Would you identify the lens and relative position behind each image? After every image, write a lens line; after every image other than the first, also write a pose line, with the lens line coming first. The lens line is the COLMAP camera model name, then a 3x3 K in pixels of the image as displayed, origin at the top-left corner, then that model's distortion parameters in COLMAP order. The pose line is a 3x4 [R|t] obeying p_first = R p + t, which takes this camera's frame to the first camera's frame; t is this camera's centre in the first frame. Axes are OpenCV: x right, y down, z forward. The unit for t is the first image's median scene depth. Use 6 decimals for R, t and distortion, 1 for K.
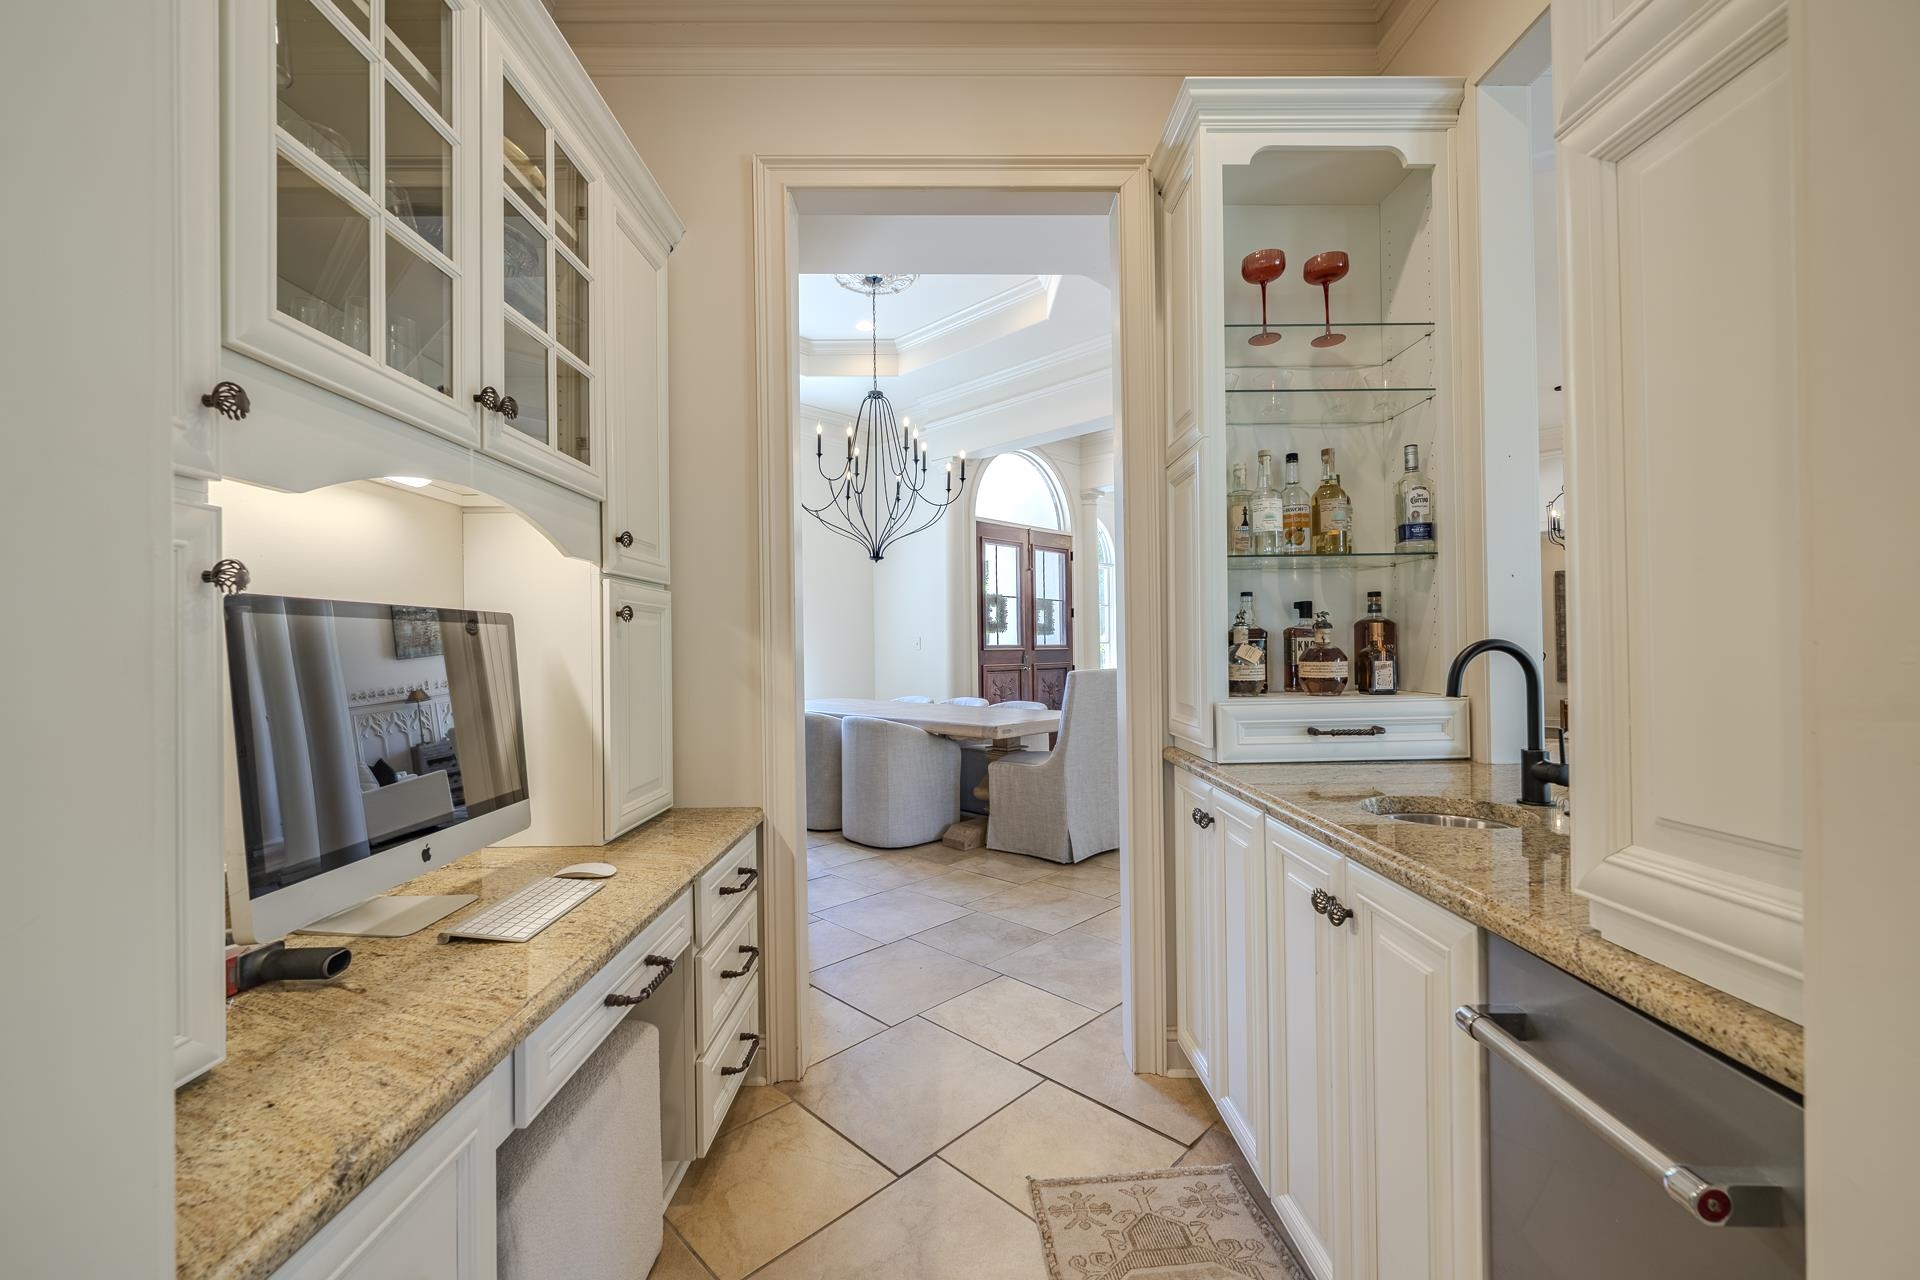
lens RADIAL K [[772.5, 0, 956.3], [0, 772.5, 644.4], [0, 0, 1]] dist [0.000417, -0.000593]
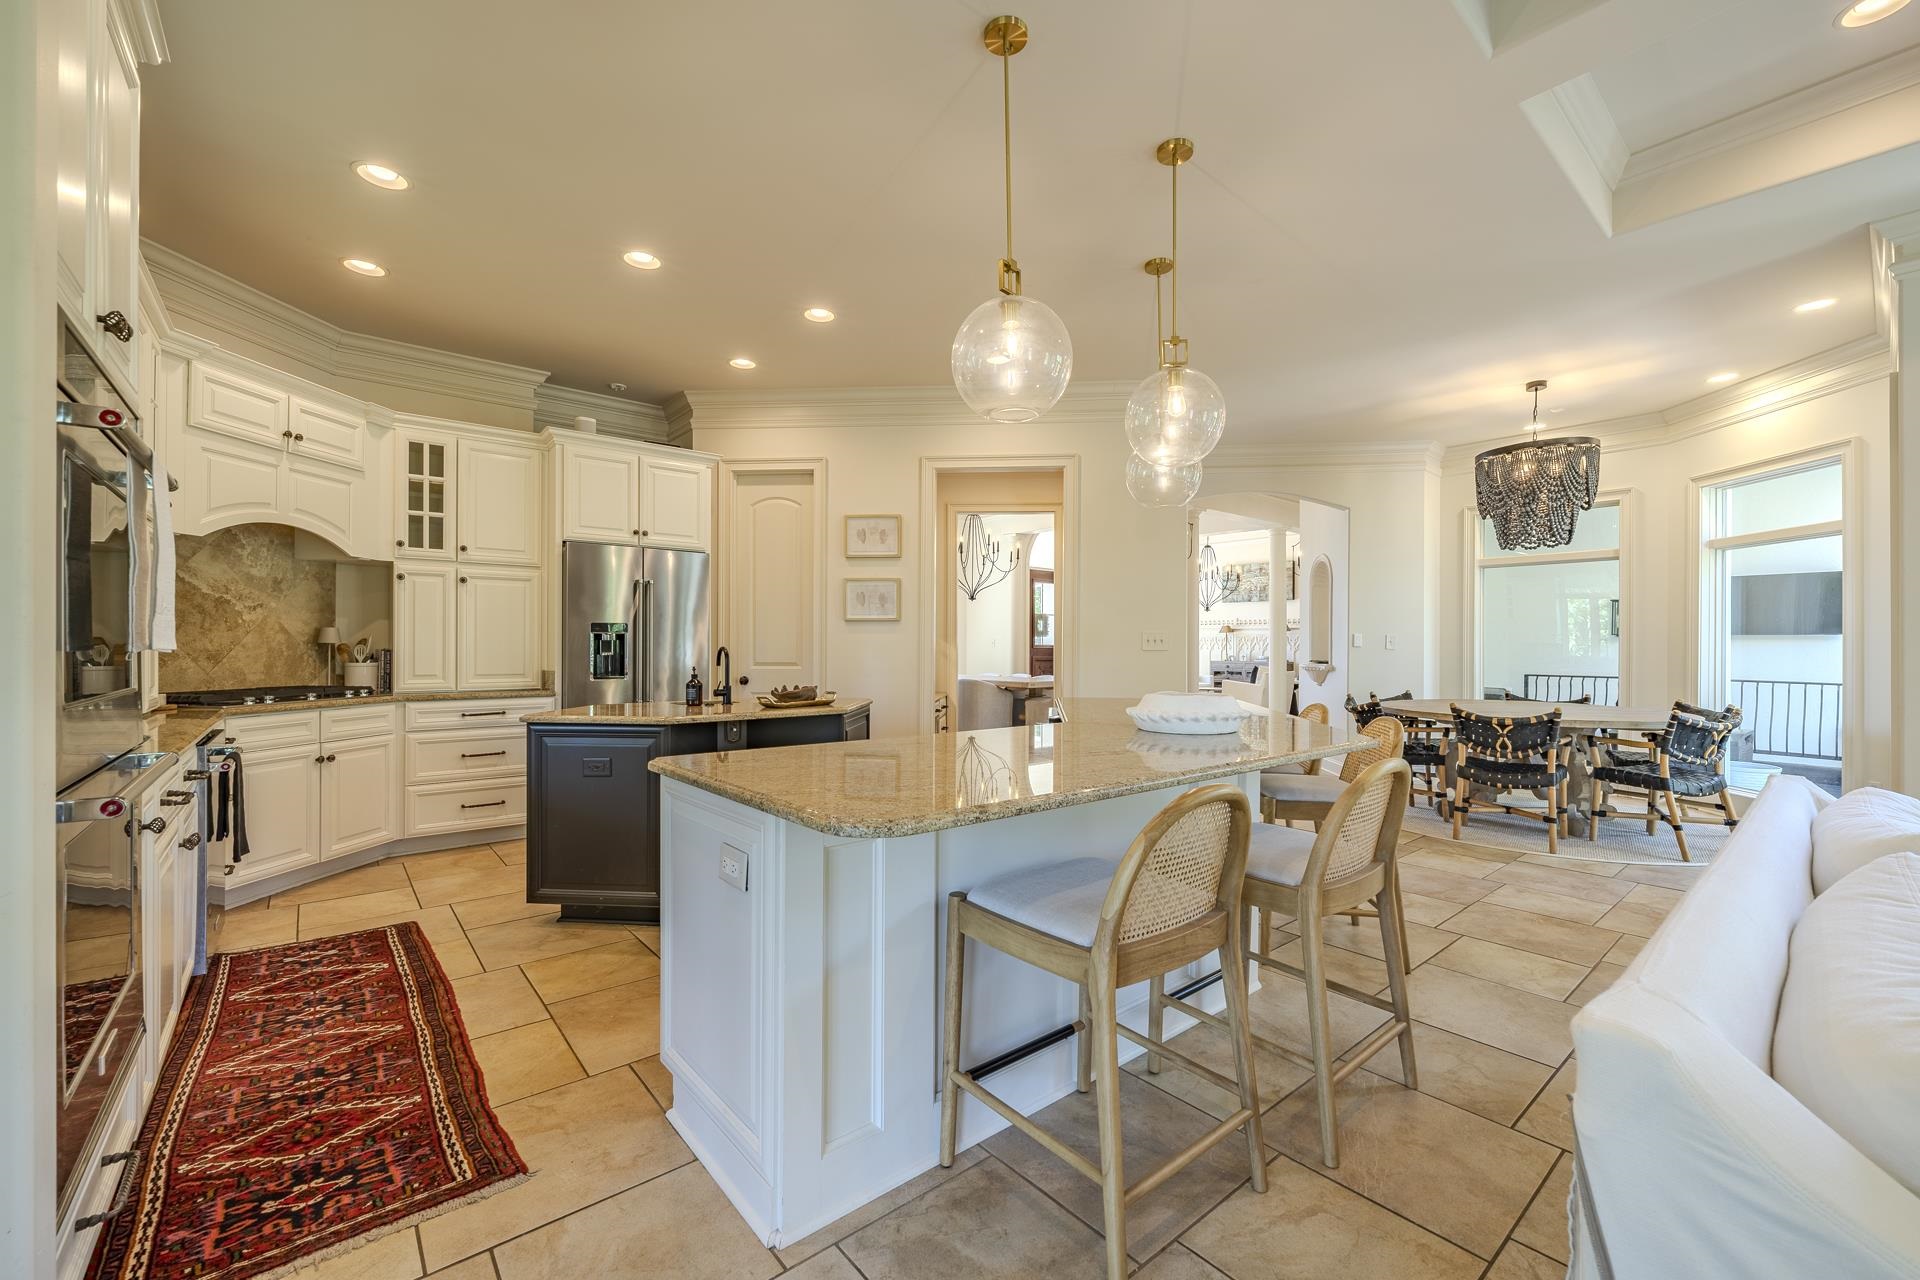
lens RADIAL K [[772.5, 0, 956.3], [0, 772.5, 644.4], [0, 0, 1]] dist [0.000417, -0.000593]
pose [[0.995160, 0.016914, -0.096796, 0.129067], [-0.016521, 0.999852, 0.004864, -0.020573], [0.096864, -0.003241, 0.995292, -2.614335]]
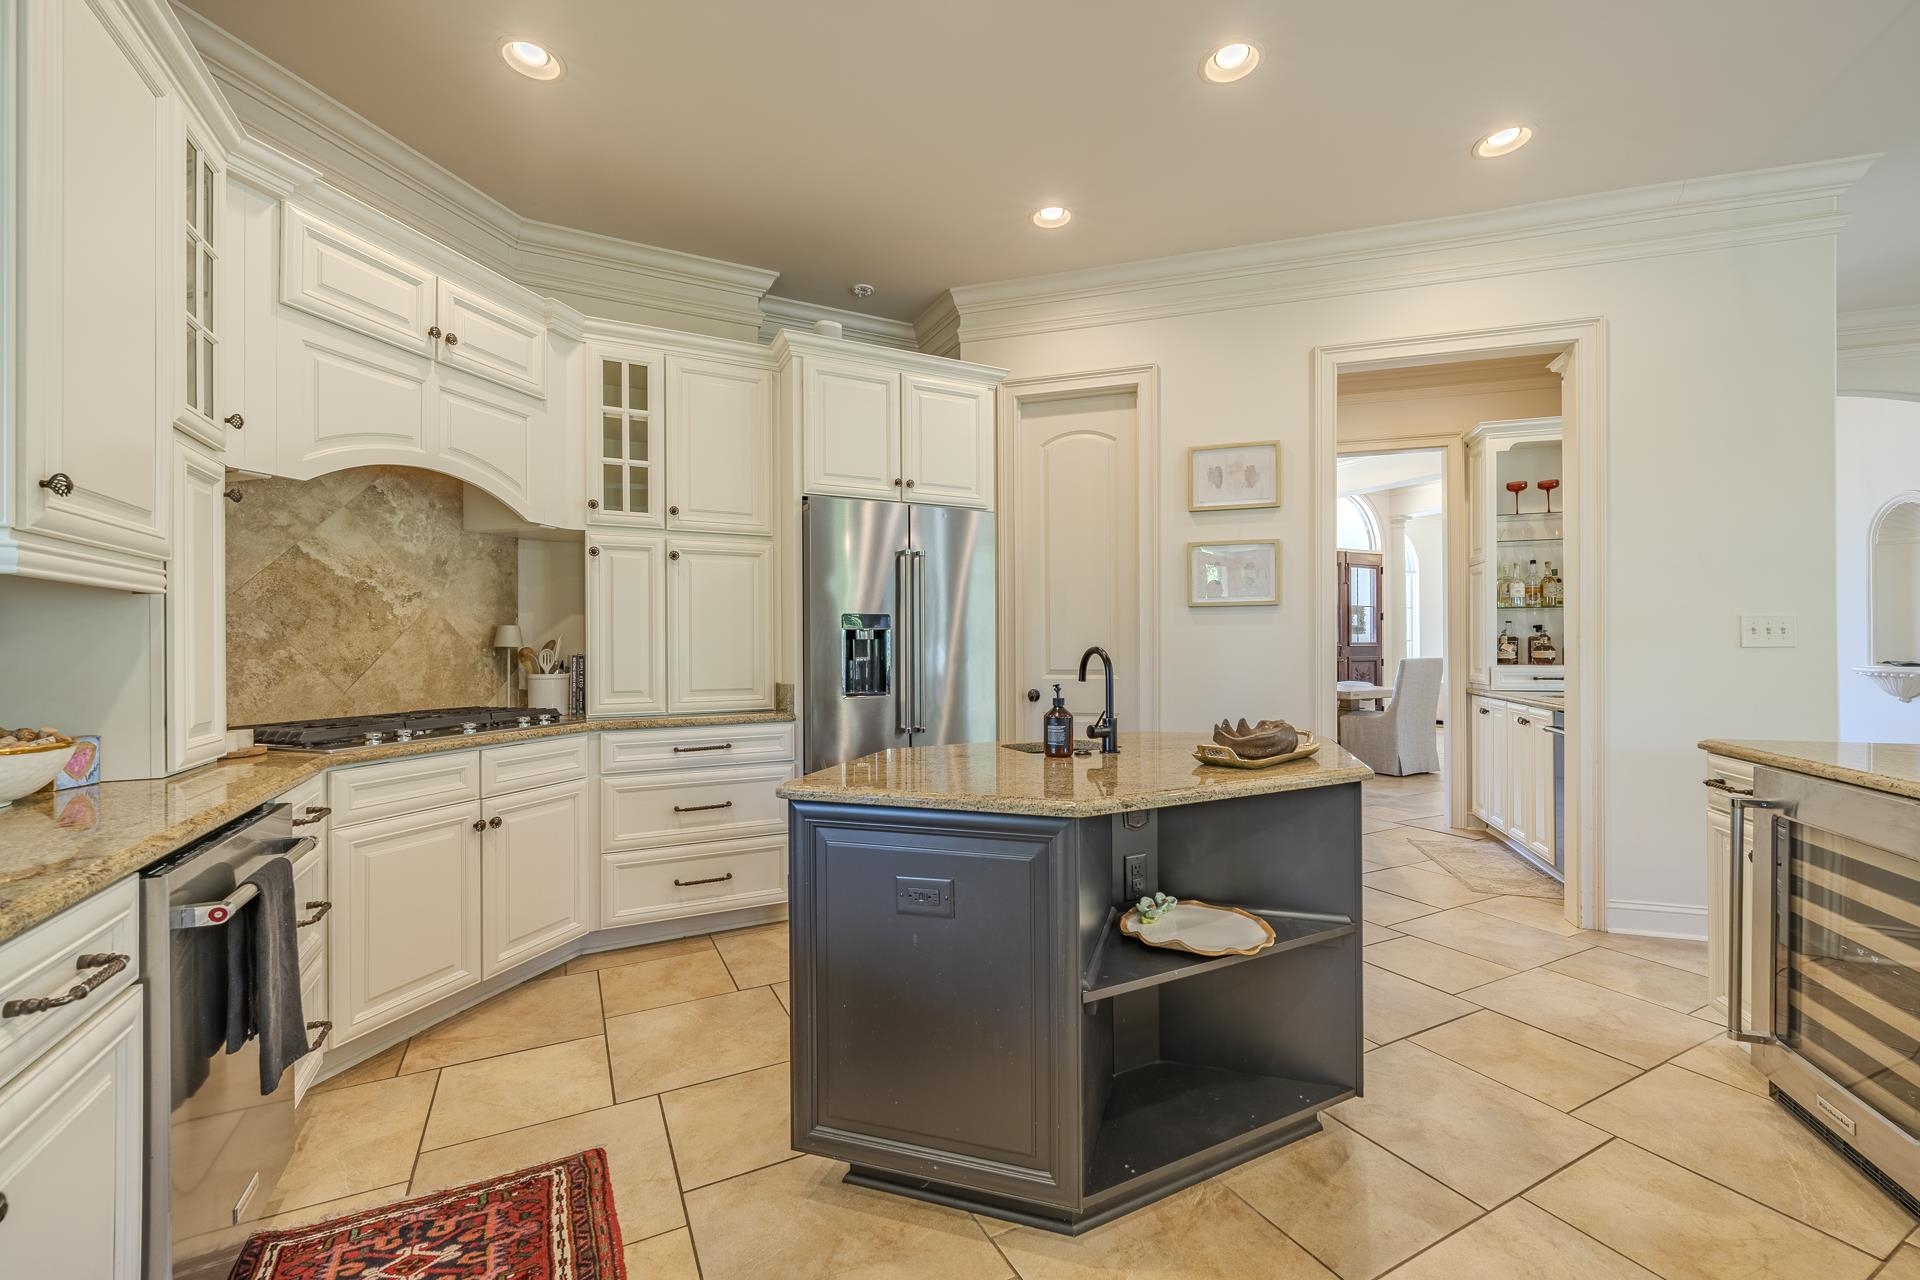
lens RADIAL K [[778.3, 0, 957.6], [0, 778.3, 643.5], [0, 0, 1]] dist [-0.000266, -0.000652]
pose [[0.950409, 0.006925, -0.310926, -0.493517], [-0.005279, 0.999967, 0.006134, -0.006040], [0.310959, -0.004189, 0.950414, -1.821449]]
